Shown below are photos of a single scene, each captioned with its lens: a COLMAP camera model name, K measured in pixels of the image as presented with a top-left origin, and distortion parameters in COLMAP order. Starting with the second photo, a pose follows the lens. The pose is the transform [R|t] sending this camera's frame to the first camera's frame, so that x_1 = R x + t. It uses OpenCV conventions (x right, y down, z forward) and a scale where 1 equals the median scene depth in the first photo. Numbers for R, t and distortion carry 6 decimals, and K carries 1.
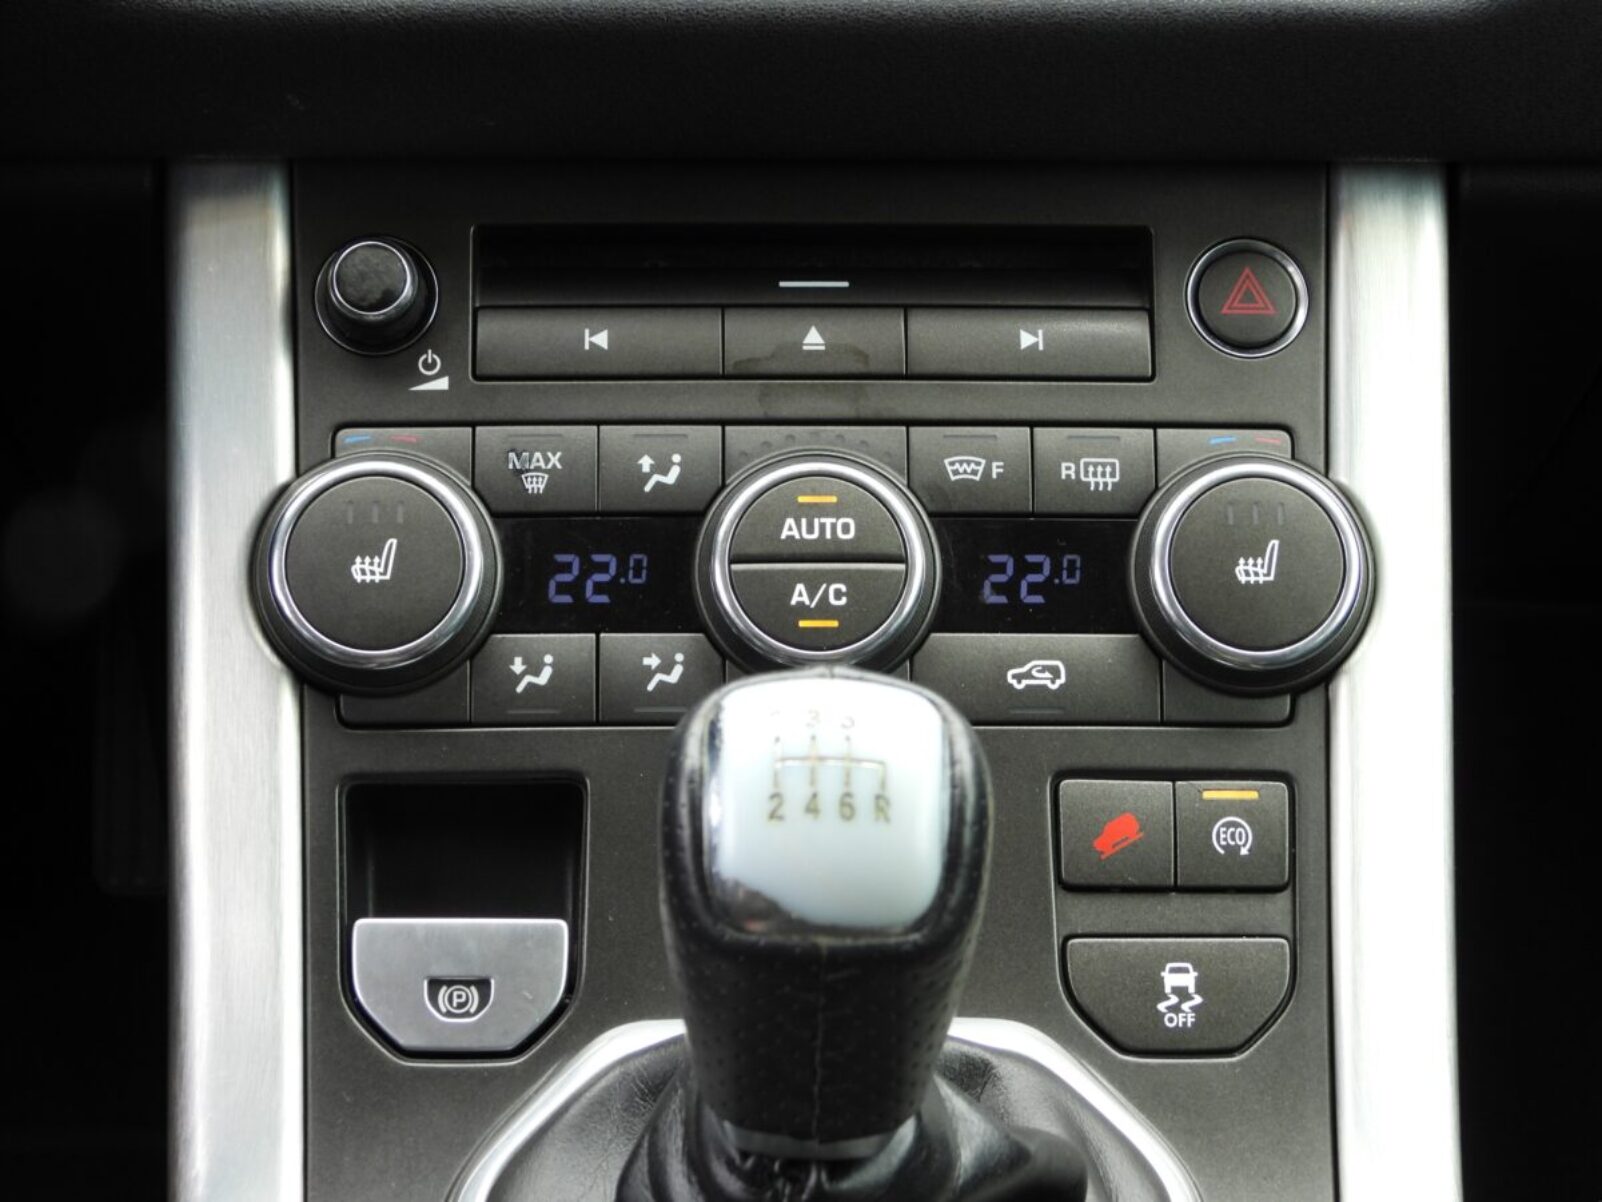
lens RADIAL K [[3805.7, 0, 804.1], [0, 3805.7, 600.6], [0, 0, 1]] dist [-0.029496, 0.000000]
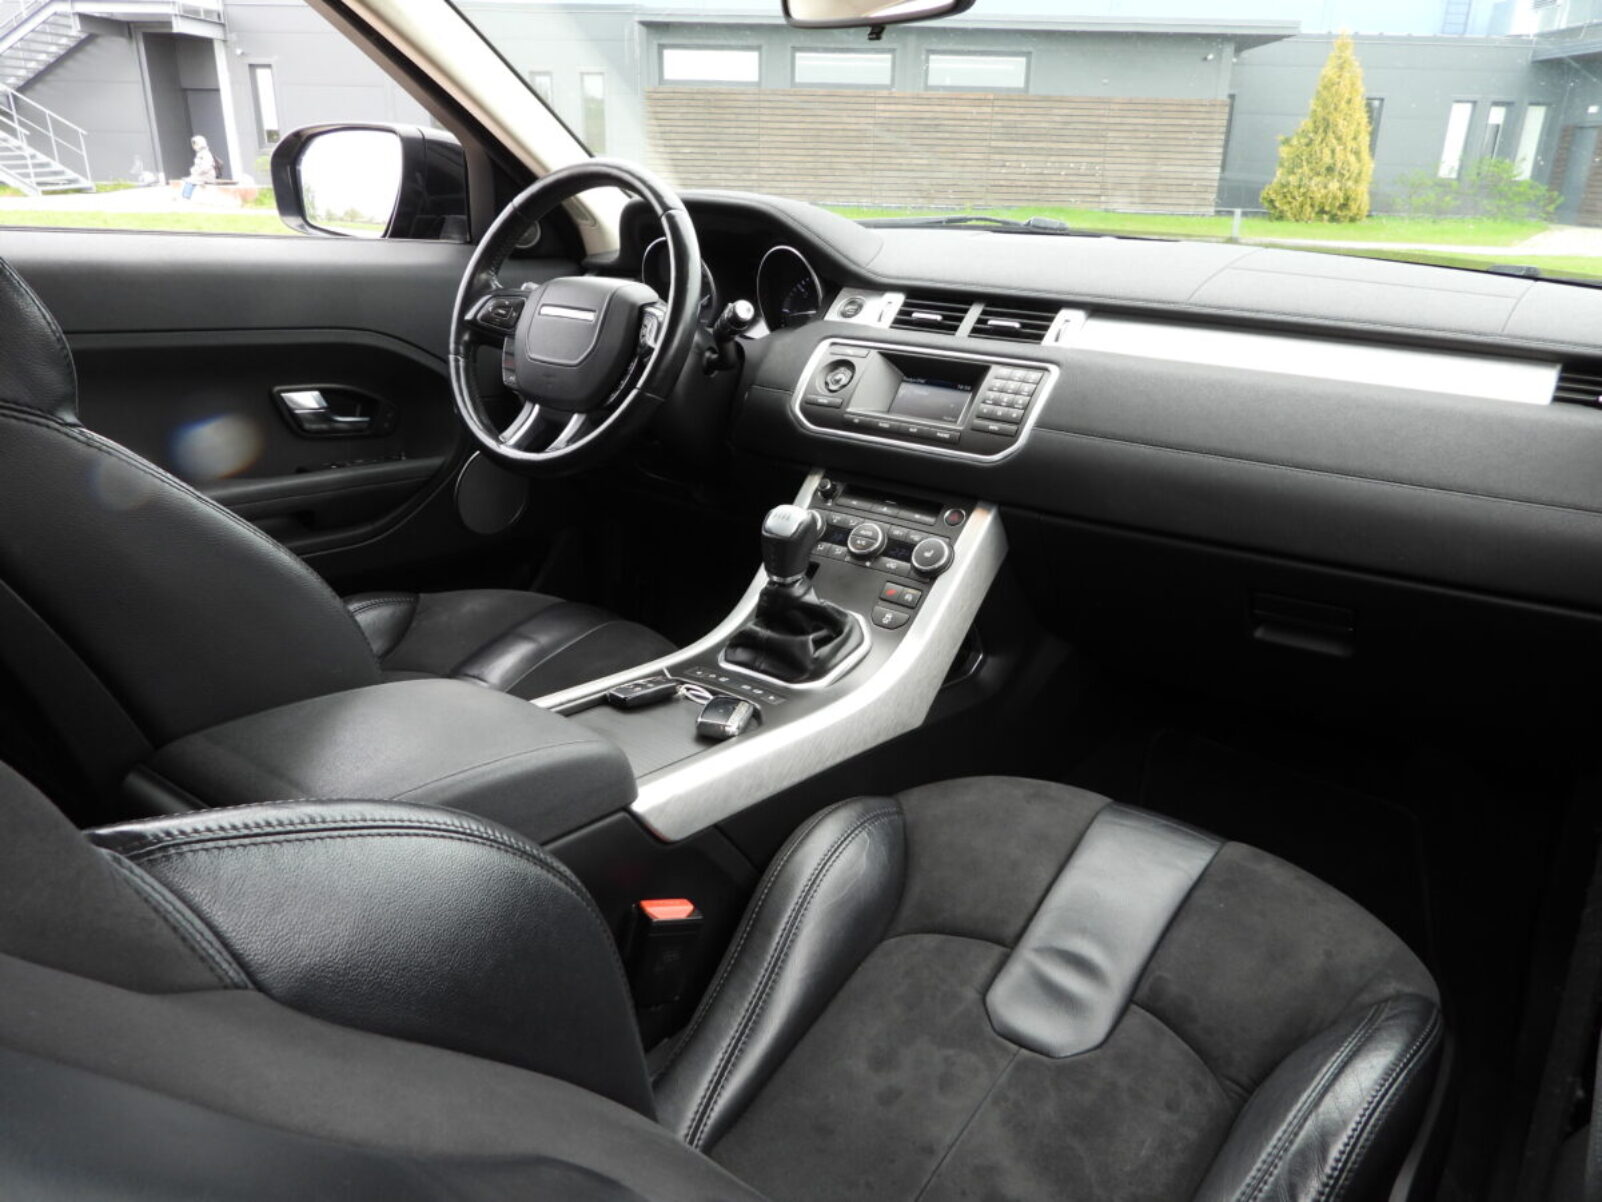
lens RADIAL K [[1143.4, 0, 804.3], [0, 1143.4, 606.3], [0, 0, 1]] dist [-0.009337, -0.006846]
pose [[0.781833, 0.216538, -0.584678, 0.980279], [-0.361597, 0.921414, -0.142279, 0.368838], [0.507922, 0.322656, 0.798692, -0.422667]]
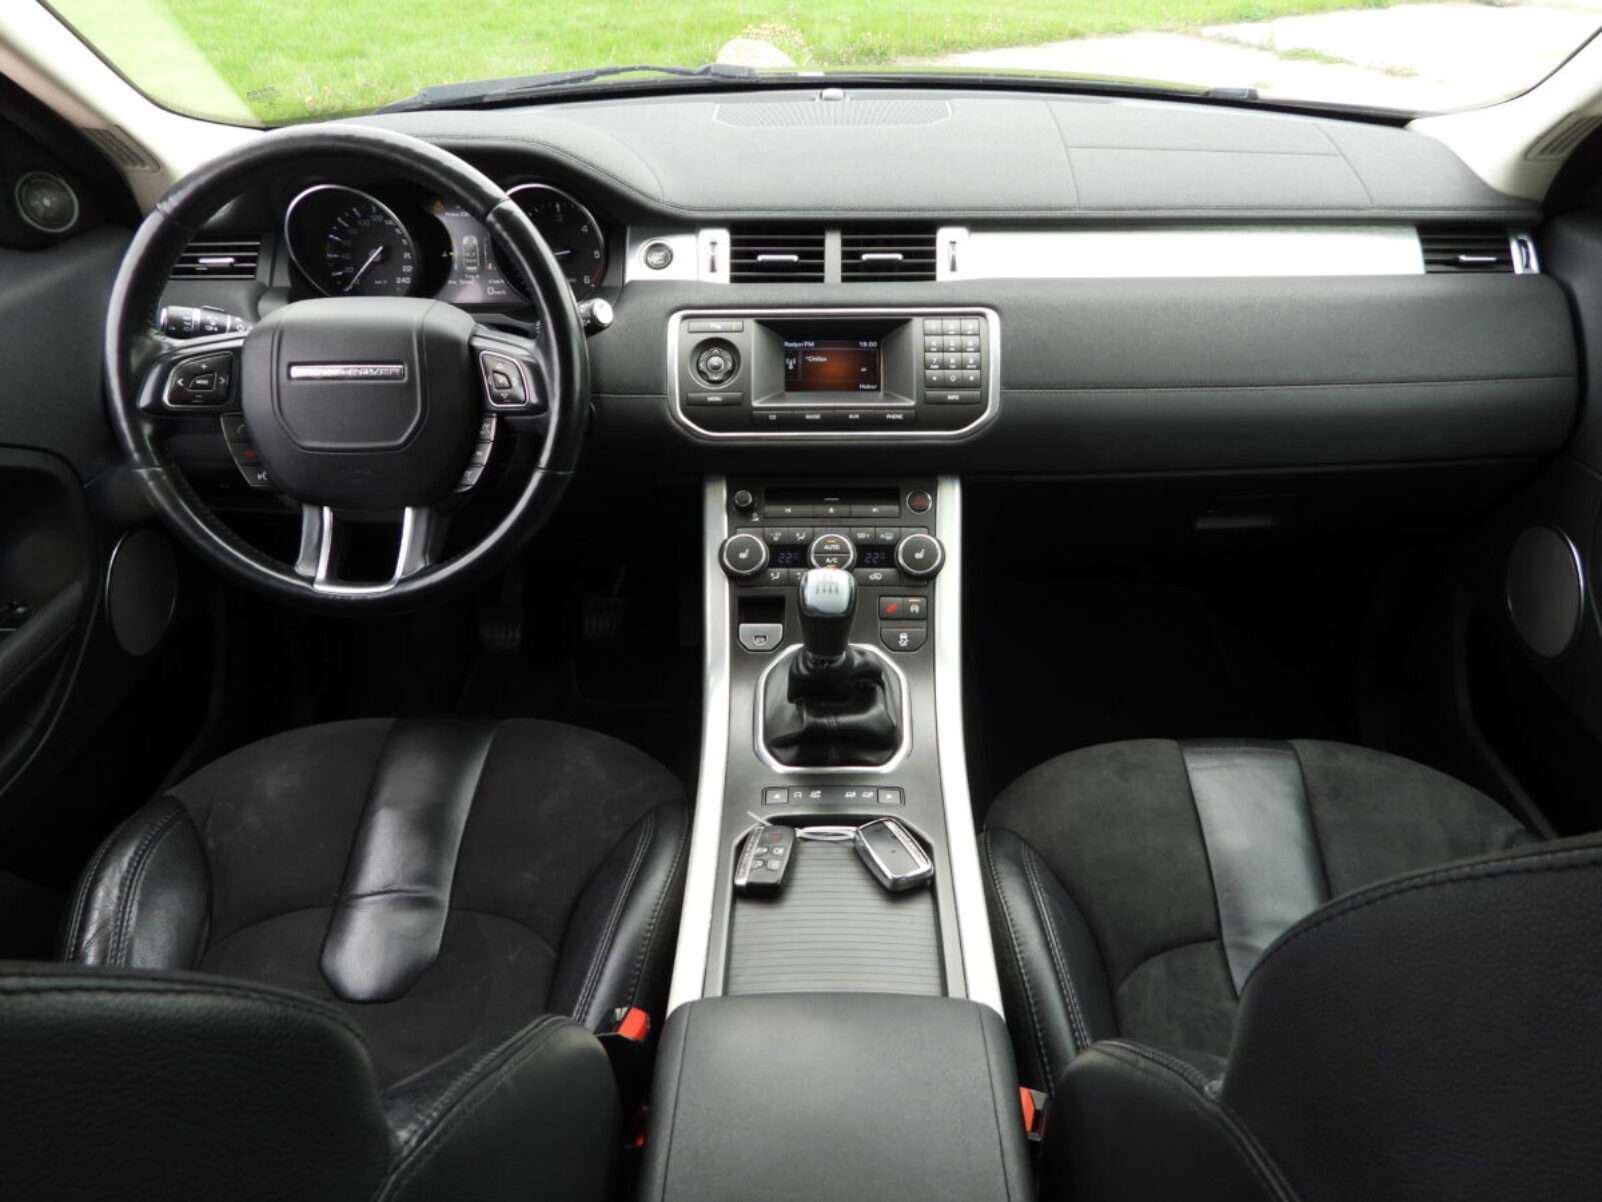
lens RADIAL K [[1143.4, 0, 796.7], [0, 1143.4, 601.6], [0, 0, 1]] dist [-0.009337, -0.006846]
pose [[0.998102, -0.000927, -0.061583, 0.050283], [0.000473, 0.999973, -0.007392, 0.063671], [0.061588, 0.007349, 0.998075, -0.509766]]
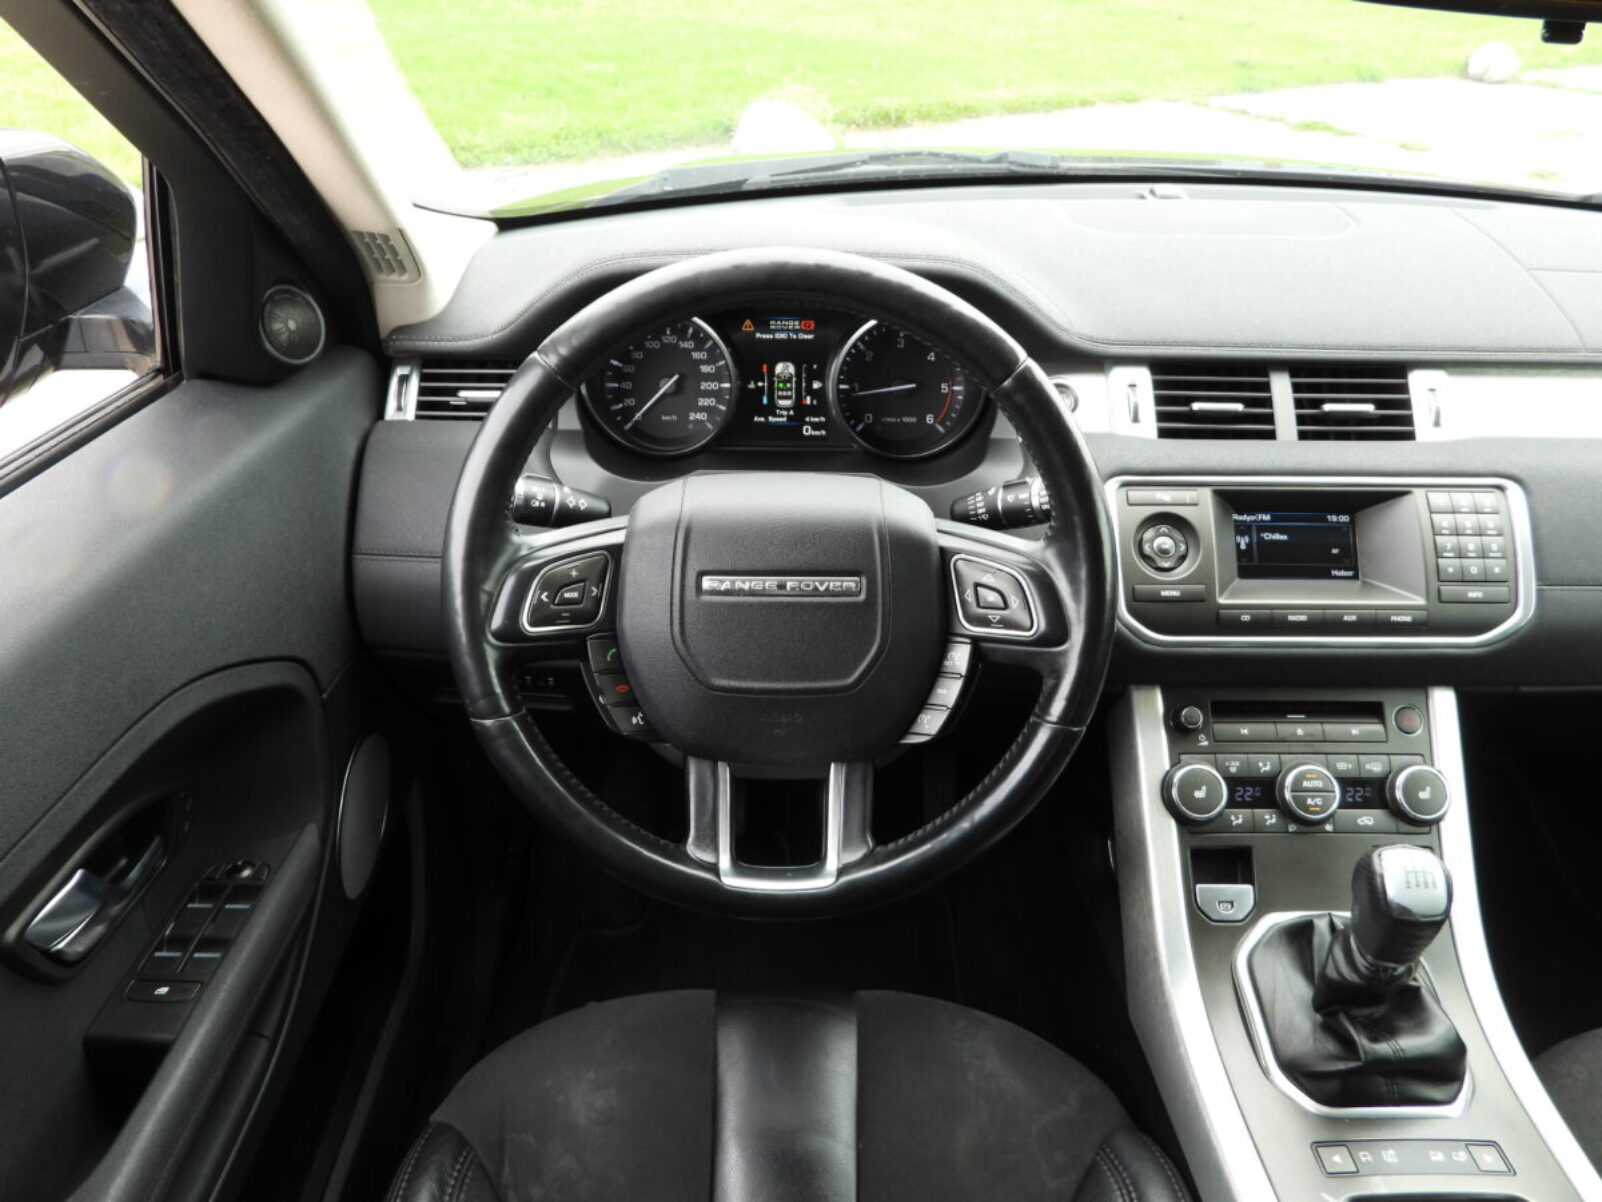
lens RADIAL K [[1143.4, 0, 792.1], [0, 1143.4, 600.6], [0, 0, 1]] dist [-0.009337, -0.006846]
pose [[0.999604, 0.003483, -0.027930, -0.492051], [-0.004895, 0.998705, -0.050645, -0.143017], [0.027718, 0.050761, 0.998326, -0.188314]]
